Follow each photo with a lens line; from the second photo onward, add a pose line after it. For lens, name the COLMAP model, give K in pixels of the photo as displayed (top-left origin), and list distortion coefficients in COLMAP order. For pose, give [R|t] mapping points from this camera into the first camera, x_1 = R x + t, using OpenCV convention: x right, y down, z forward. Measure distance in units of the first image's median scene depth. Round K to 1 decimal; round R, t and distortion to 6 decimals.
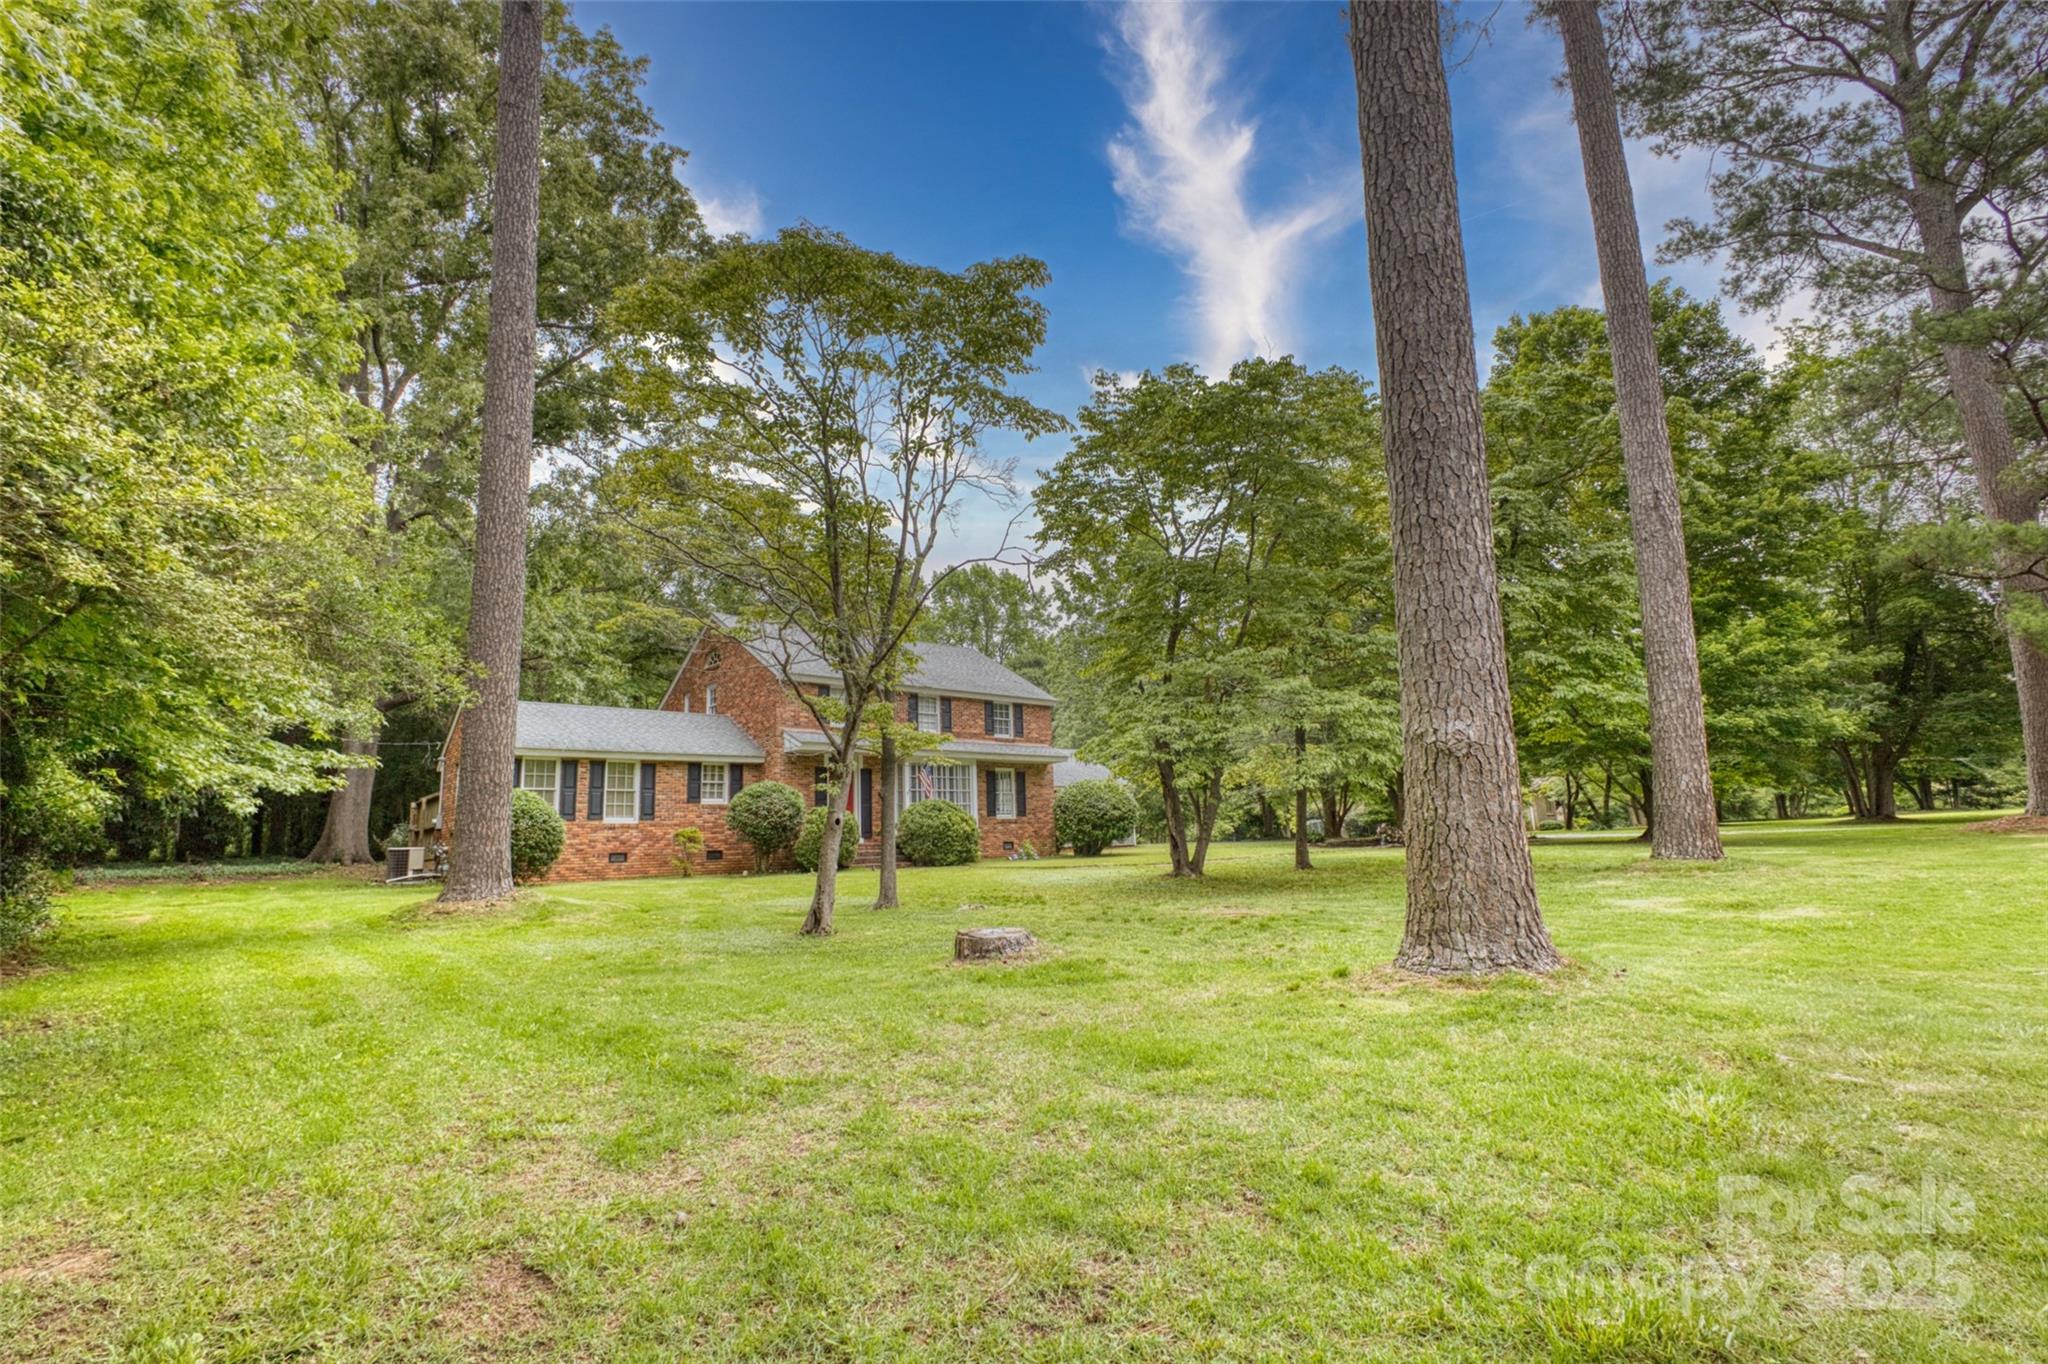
lens RADIAL K [[971.8, 0, 1024.0], [0, 971.8, 682.0], [0, 0, 1]] dist [-0.002746, -0.000009]
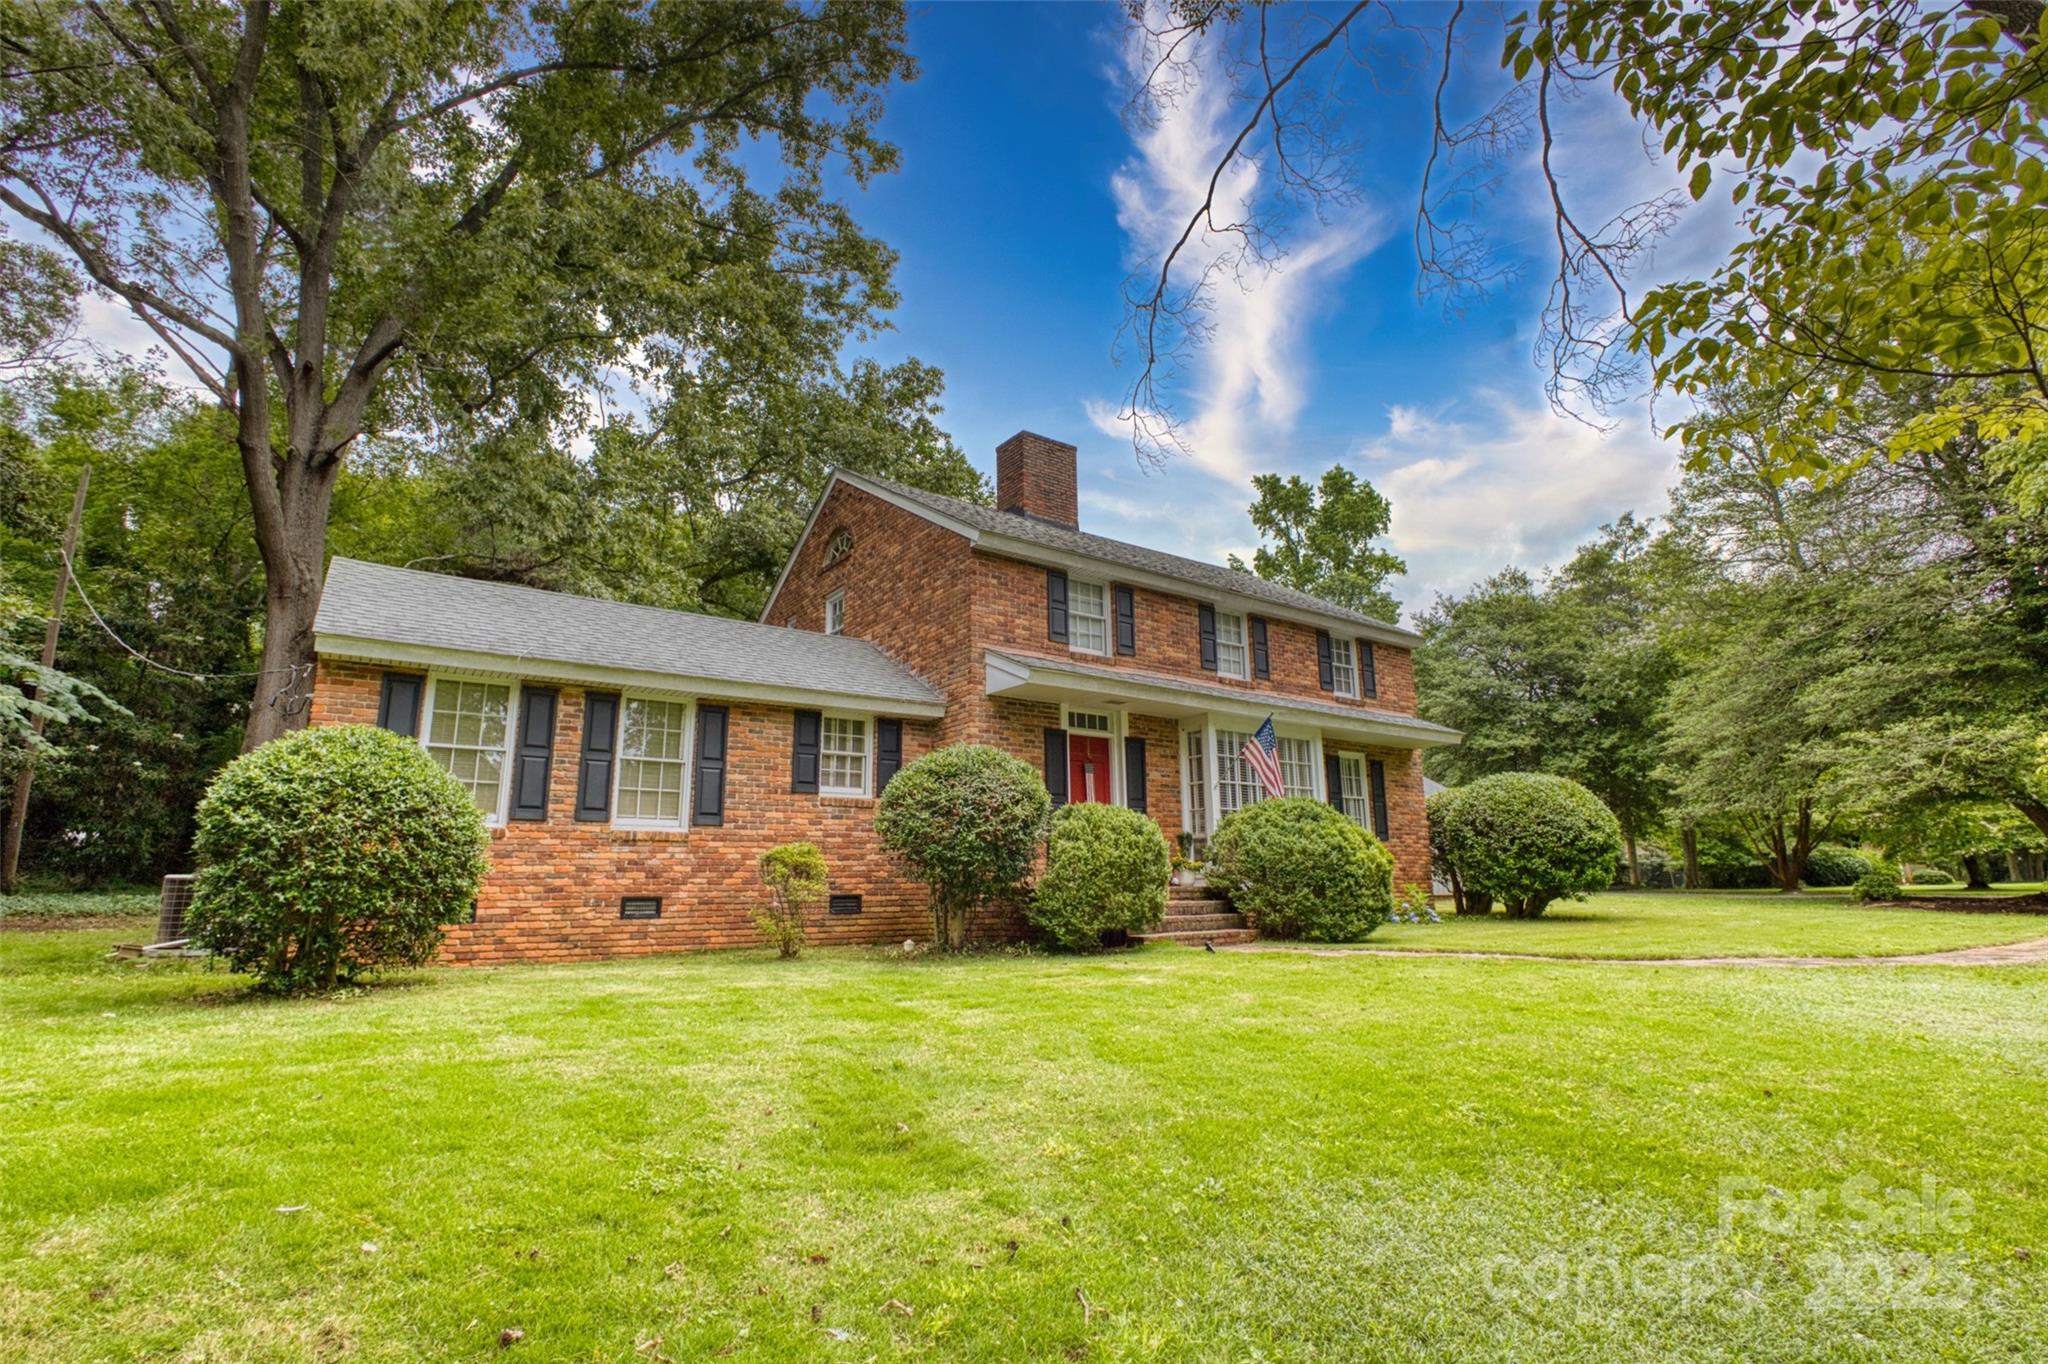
lens RADIAL K [[971.8, 0, 1024.0], [0, 971.8, 682.0], [0, 0, 1]] dist [-0.002746, -0.000009]
pose [[0.995806, 0.004567, -0.091373, -0.190799], [-0.007907, 0.999312, -0.036225, 0.086842], [0.091145, 0.036796, 0.995158, 0.536811]]
